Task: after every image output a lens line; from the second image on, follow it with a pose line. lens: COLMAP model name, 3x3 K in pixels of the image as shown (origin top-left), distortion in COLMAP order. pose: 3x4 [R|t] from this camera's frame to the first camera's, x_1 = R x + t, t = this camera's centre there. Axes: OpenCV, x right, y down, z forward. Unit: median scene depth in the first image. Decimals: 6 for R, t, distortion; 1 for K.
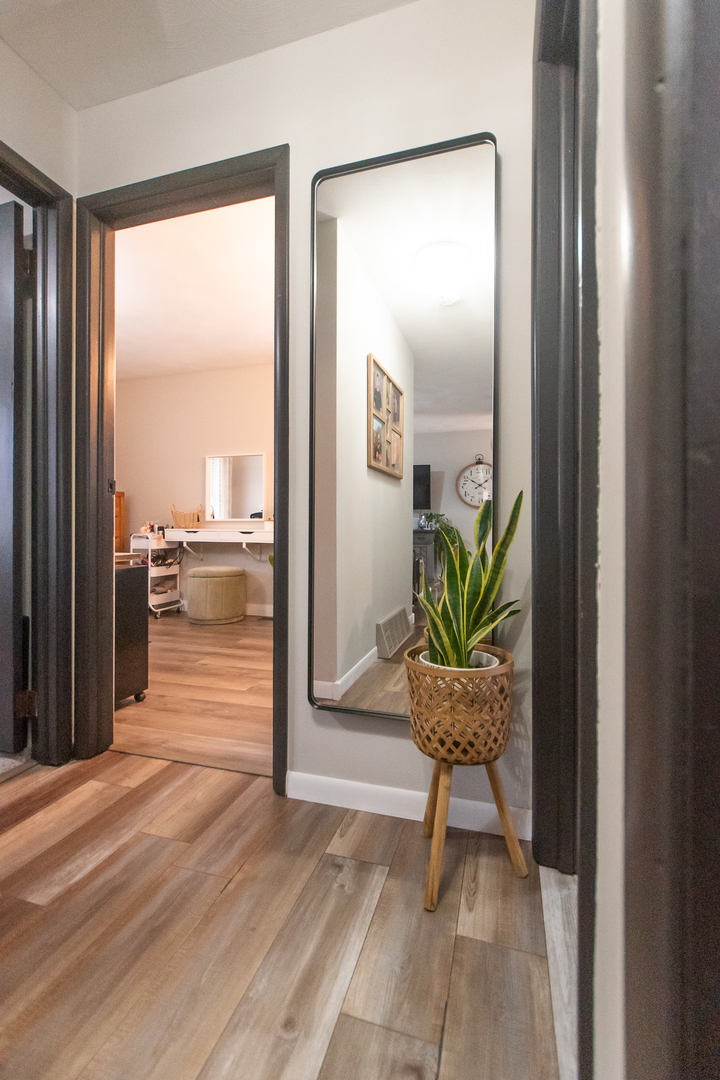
lens RADIAL K [[477.9, 0, 367.5], [0, 477.9, 529.1], [0, 0, 1]] dist [-0.002823, -0.000527]
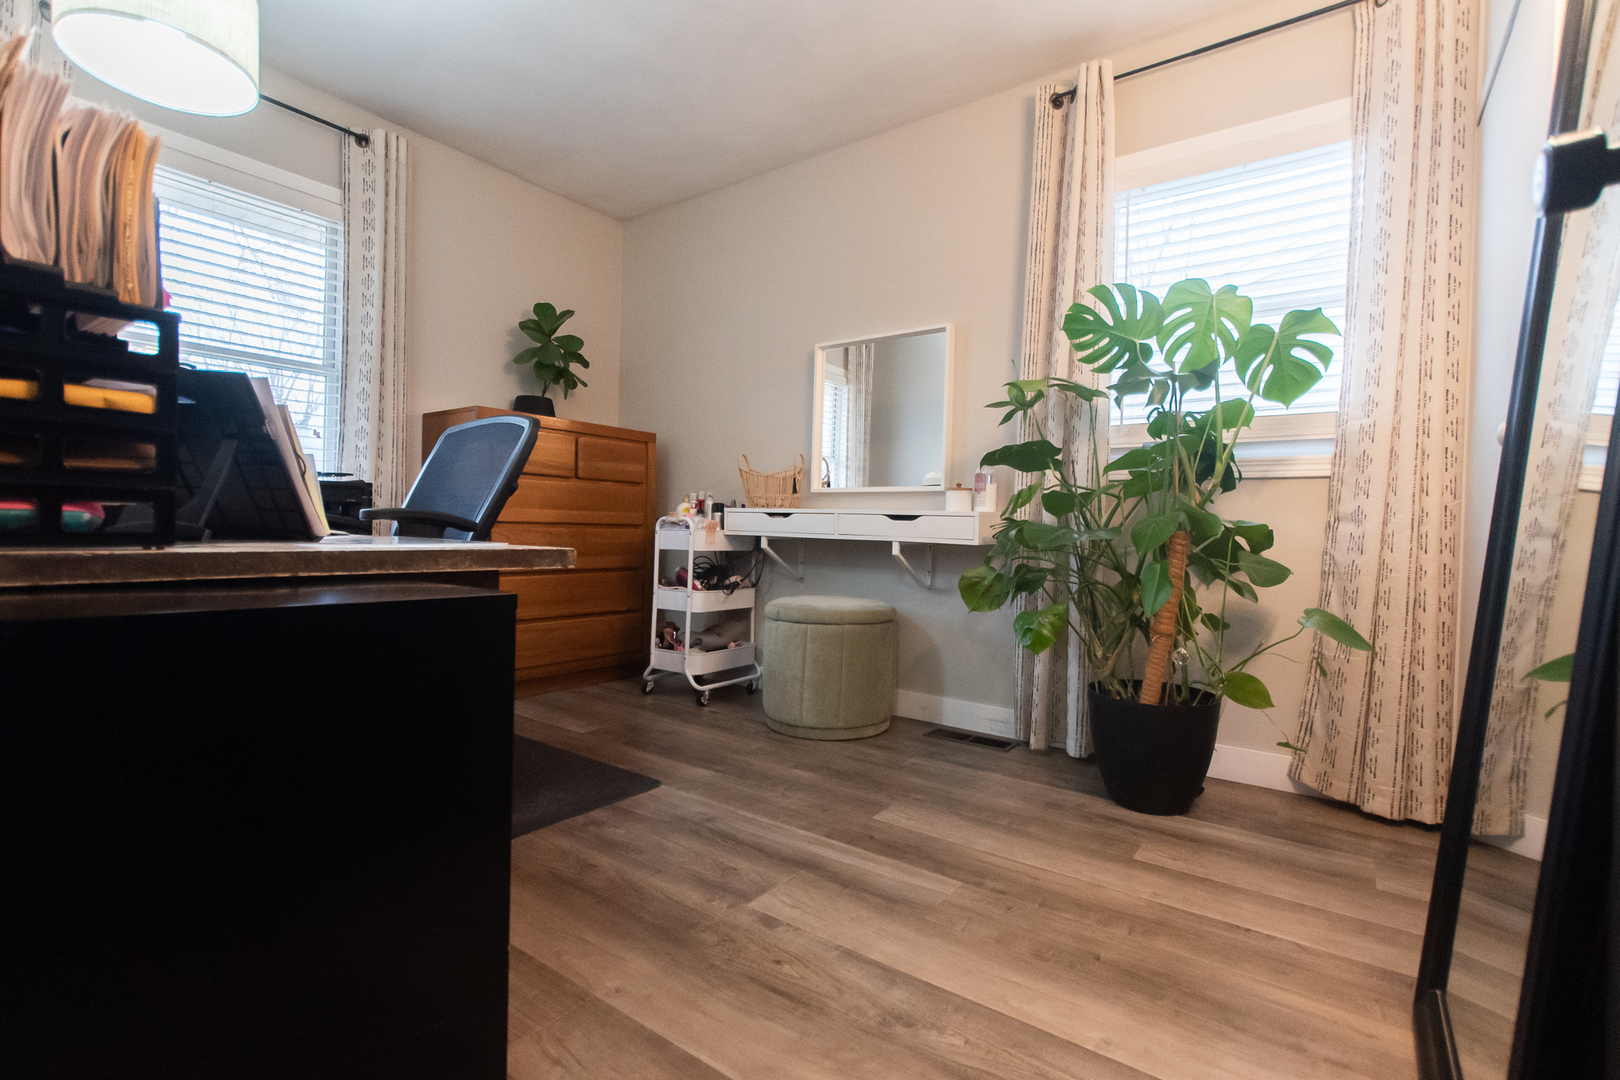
lens RADIAL K [[758.3, 0, 812.7], [0, 758.3, 546.0], [0, 0, 1]] dist [0.008760, -0.020059]
pose [[0.939257, 0.029473, -0.341946, -0.099027], [-0.026005, 0.999553, 0.014721, 0.022781], [0.342227, -0.004935, 0.939604, 0.351955]]
